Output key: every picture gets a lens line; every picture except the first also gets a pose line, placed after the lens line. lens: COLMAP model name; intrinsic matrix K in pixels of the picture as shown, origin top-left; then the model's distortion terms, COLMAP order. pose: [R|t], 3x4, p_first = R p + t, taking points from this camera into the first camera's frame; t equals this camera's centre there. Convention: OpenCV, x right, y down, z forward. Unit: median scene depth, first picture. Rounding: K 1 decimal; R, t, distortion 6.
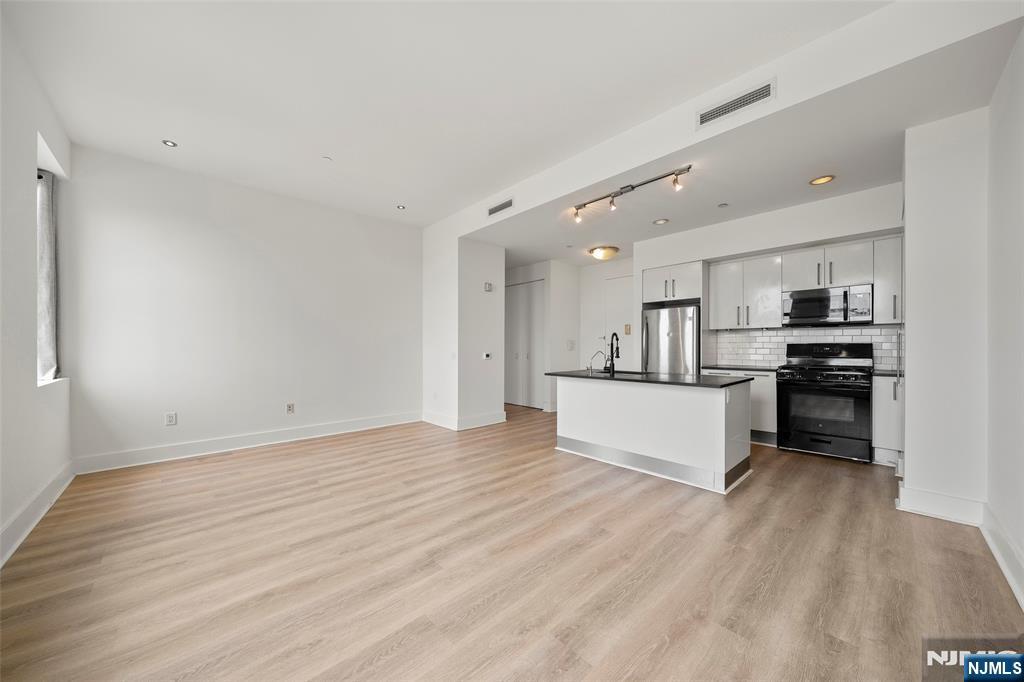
lens RADIAL K [[354.6, 0, 510.5], [0, 354.6, 342.7], [0, 0, 1]] dist [-0.001065, 0.000209]
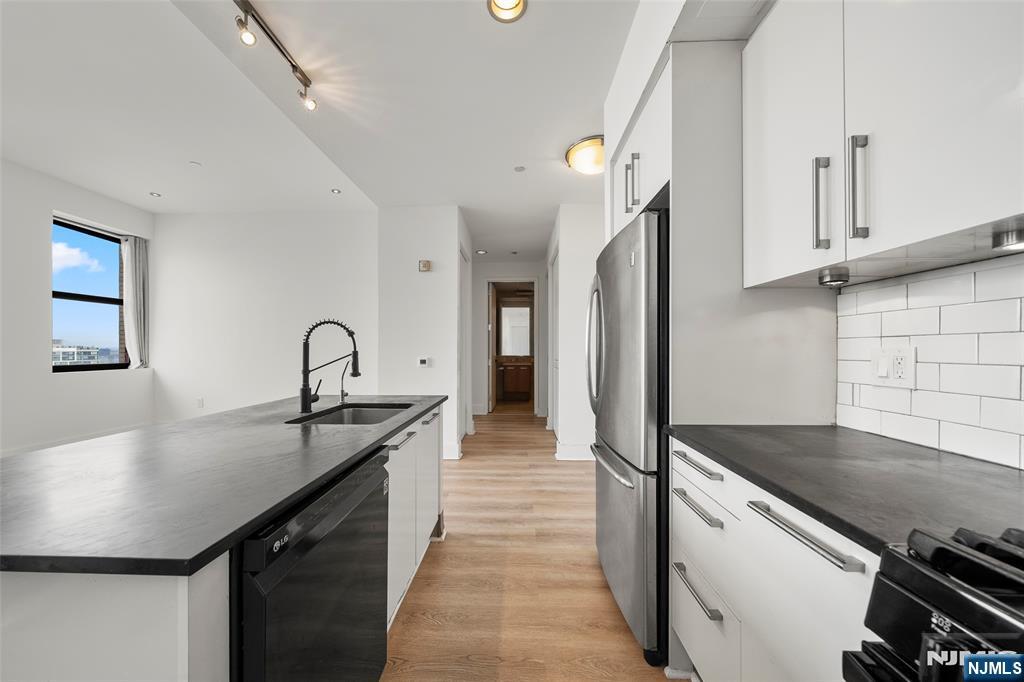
lens RADIAL K [[354.6, 0, 507.8], [0, 354.6, 349.3], [0, 0, 1]] dist [-0.001065, 0.000209]
pose [[0.709215, 0.004001, -0.704981, 1.025346], [0.004554, 0.999937, 0.010257, 0.007673], [0.704977, -0.010485, 0.709152, 1.120433]]
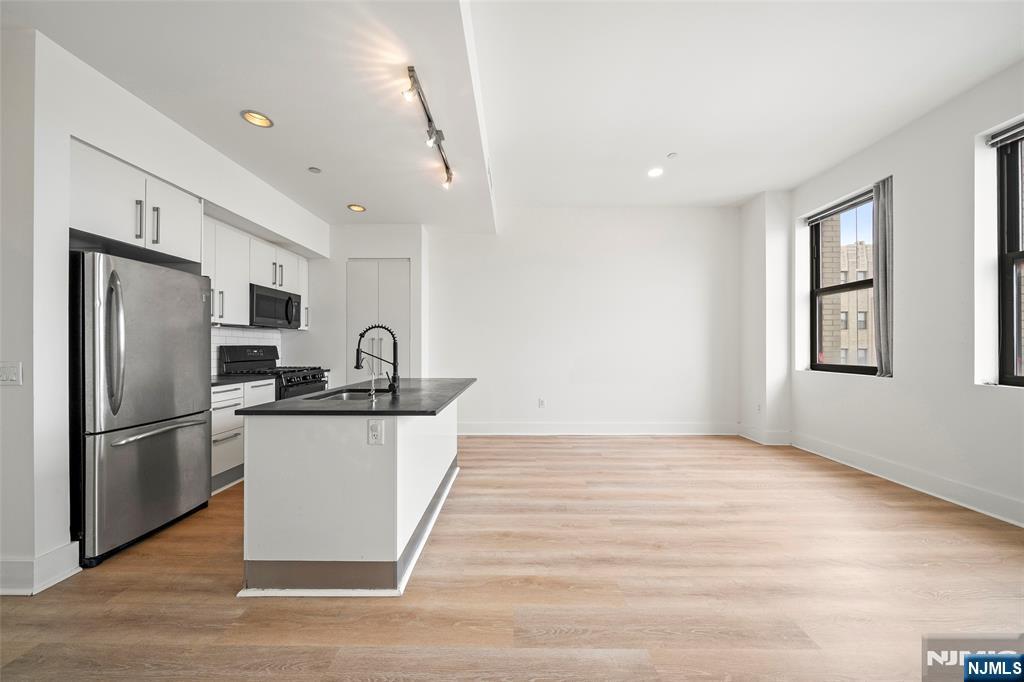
lens RADIAL K [[354.6, 0, 514.3], [0, 354.6, 345.5], [0, 0, 1]] dist [-0.001065, 0.000209]
pose [[-0.733918, 0.006929, 0.679203, -0.354938], [-0.004324, 0.999880, -0.014873, 0.018799], [-0.679225, -0.013853, -0.733800, 1.704257]]
